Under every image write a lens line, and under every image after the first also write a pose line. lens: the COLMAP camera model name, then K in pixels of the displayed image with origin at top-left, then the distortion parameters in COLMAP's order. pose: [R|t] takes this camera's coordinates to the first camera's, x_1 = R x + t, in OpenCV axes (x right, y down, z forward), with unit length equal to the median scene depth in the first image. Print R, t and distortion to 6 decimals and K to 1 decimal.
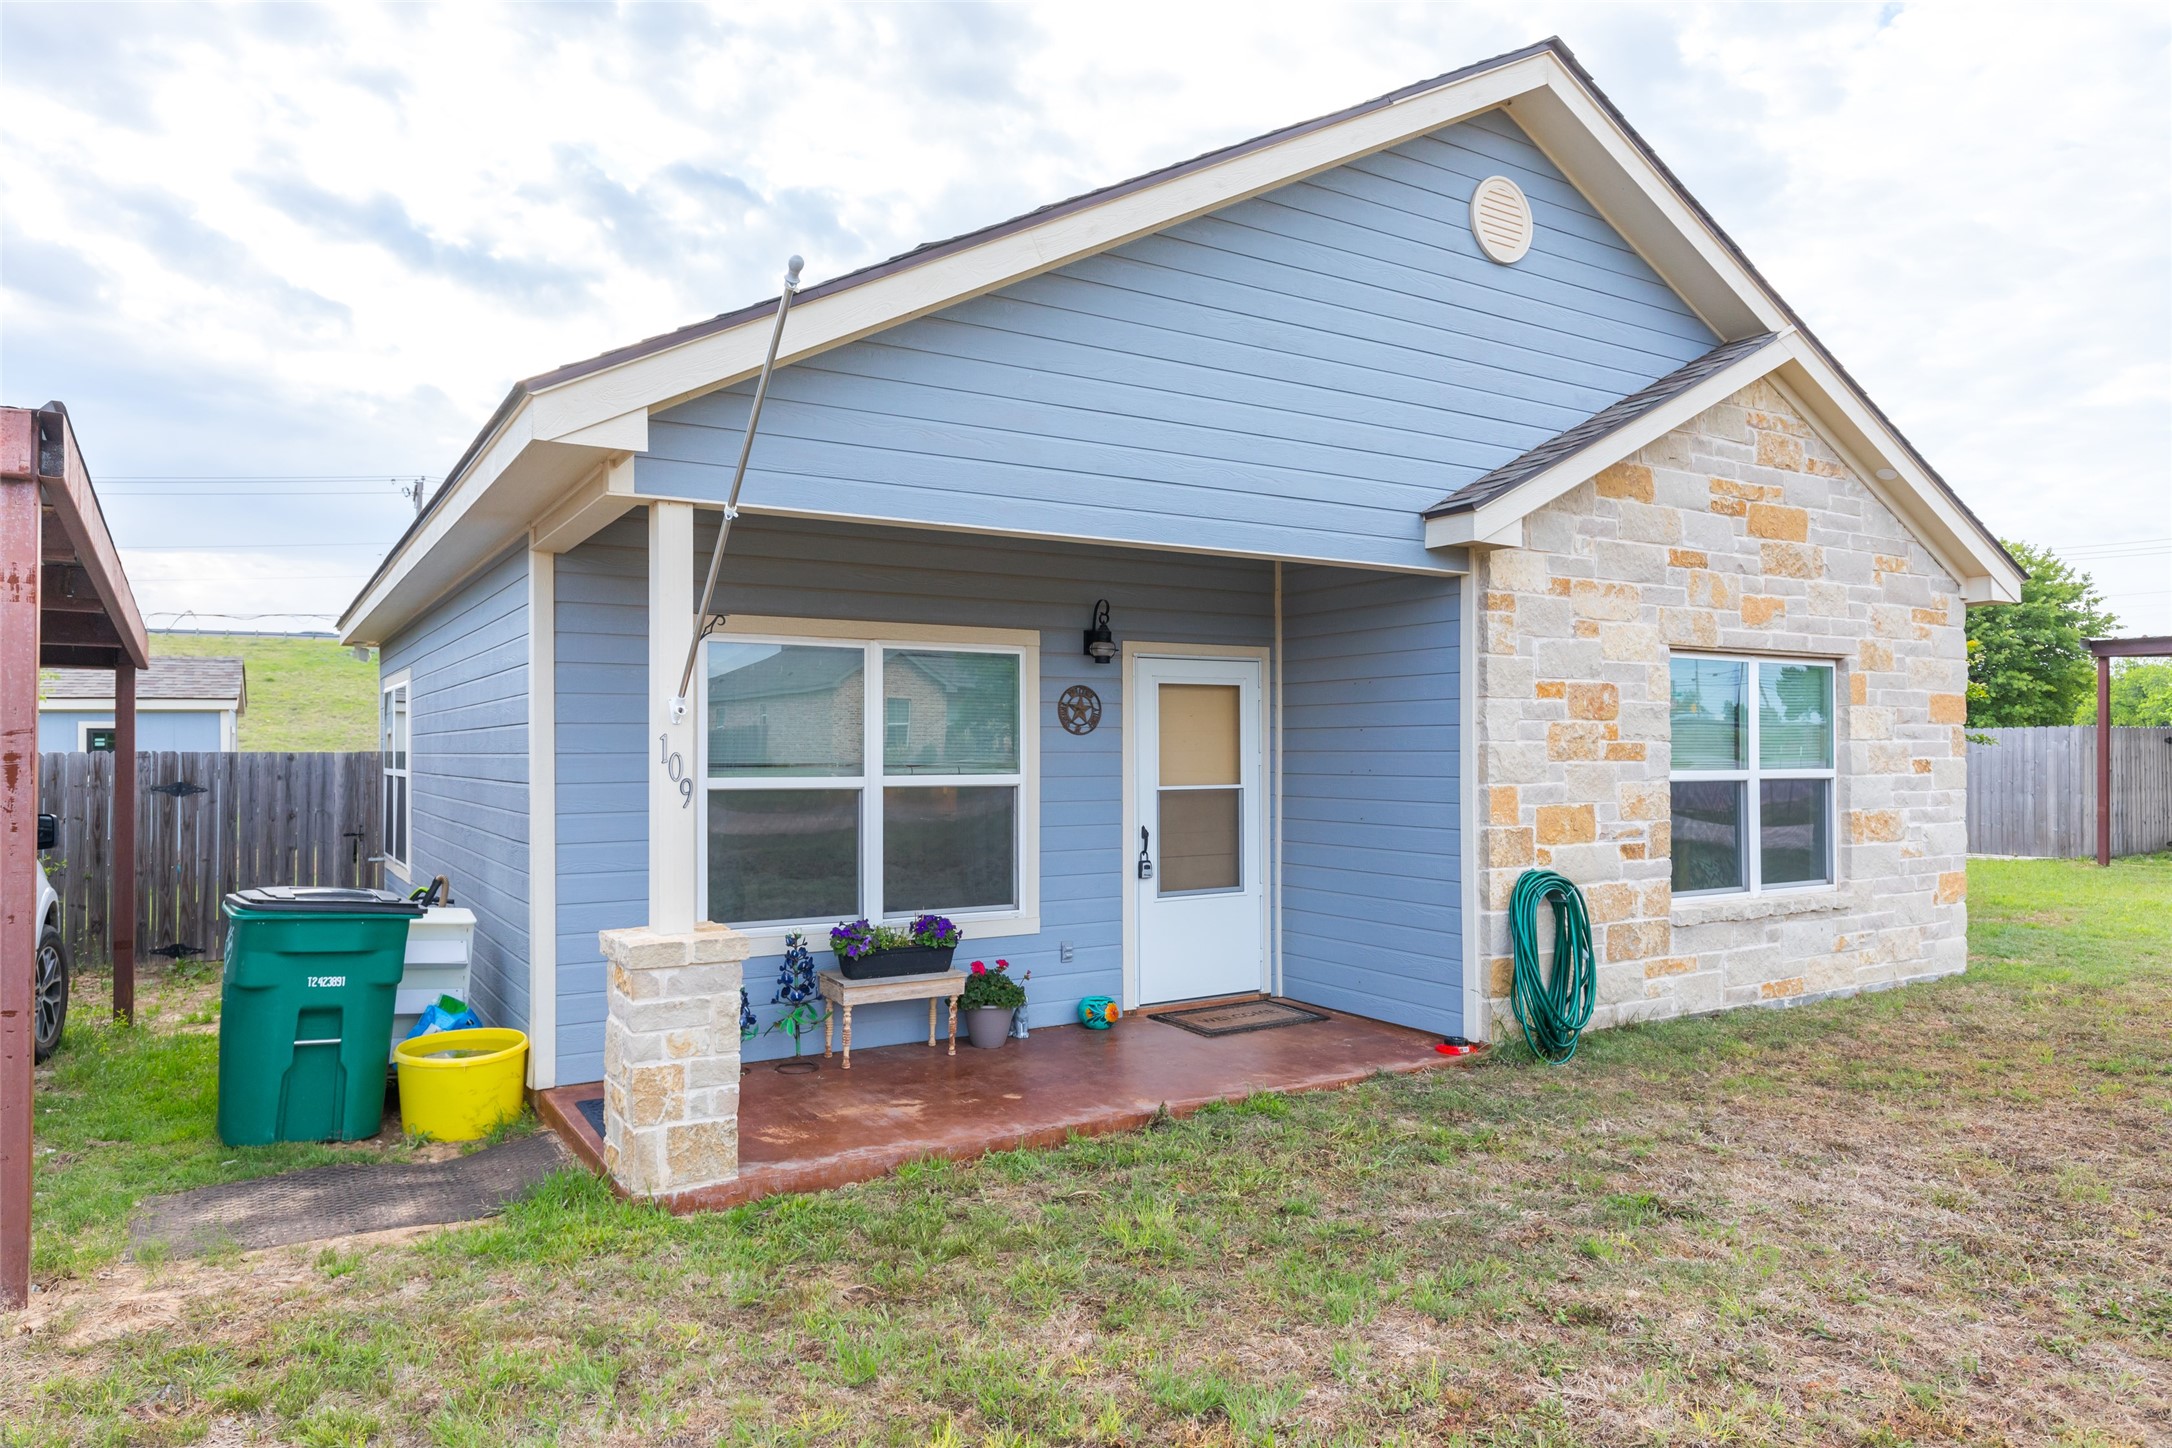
lens RADIAL K [[1379.6, 0, 1086.8], [0, 1379.6, 740.2], [0, 0, 1]] dist [0.000508, 0.000682]
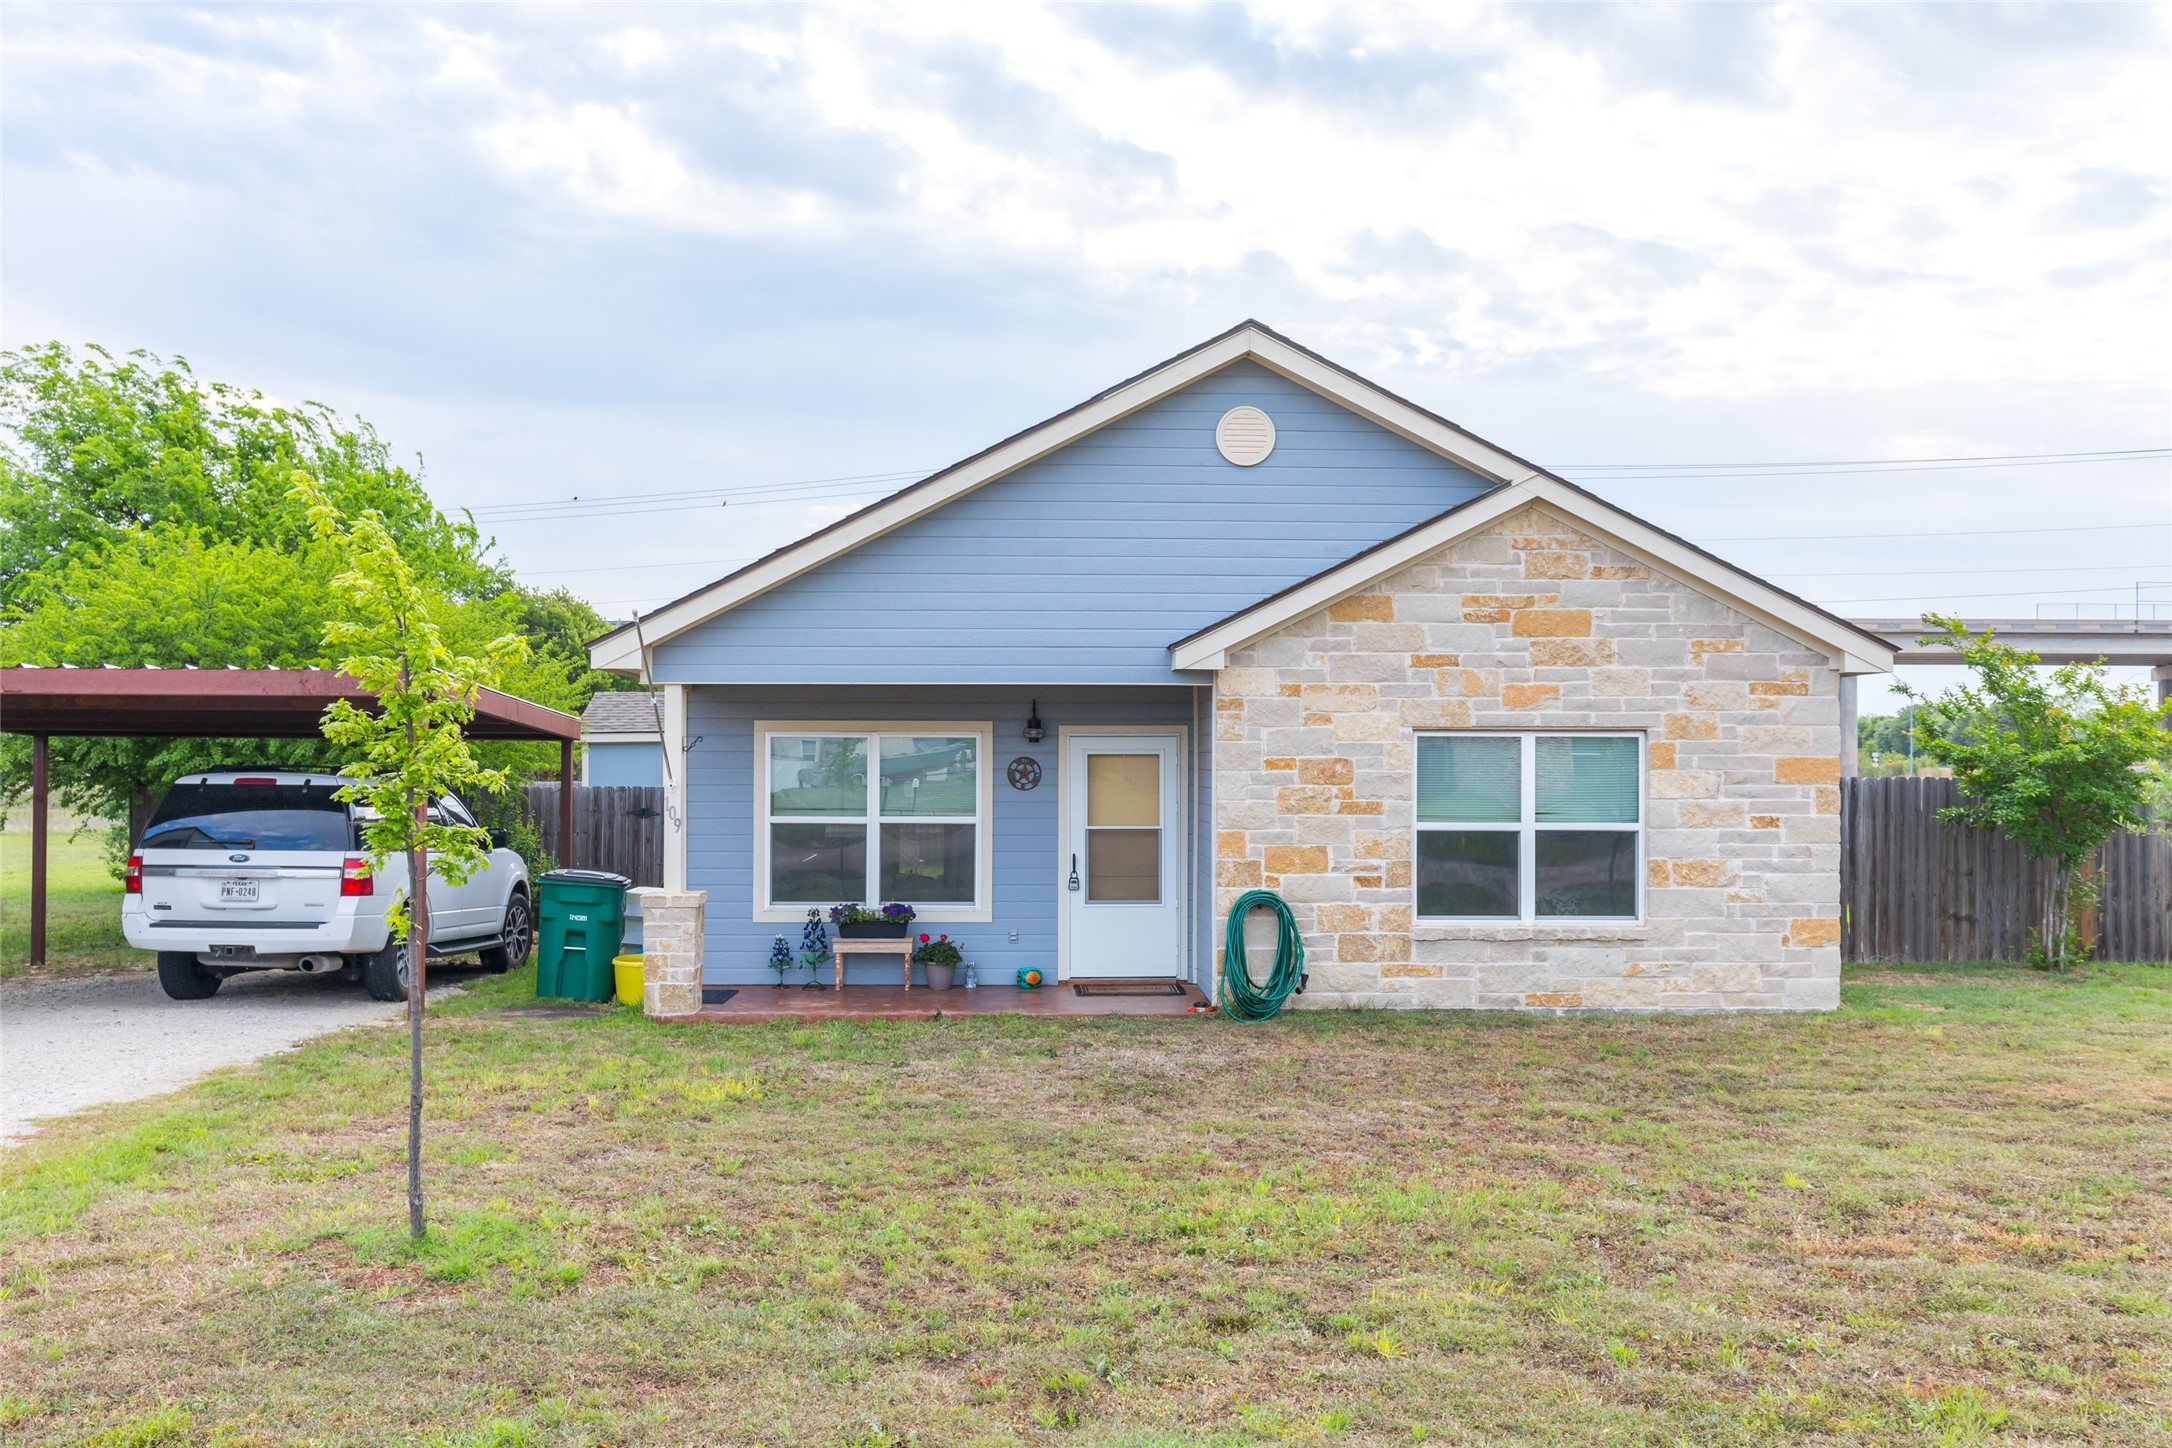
lens RADIAL K [[2108.8, 0, 1086.0], [0, 2108.8, 724.0], [0, 0, 1]] dist [-0.001070, 0.000643]
pose [[0.861330, -0.004178, -0.508029, 1.198789], [0.000661, 0.999975, -0.007103, -0.058965], [0.508046, 0.005782, 0.861311, -0.914093]]
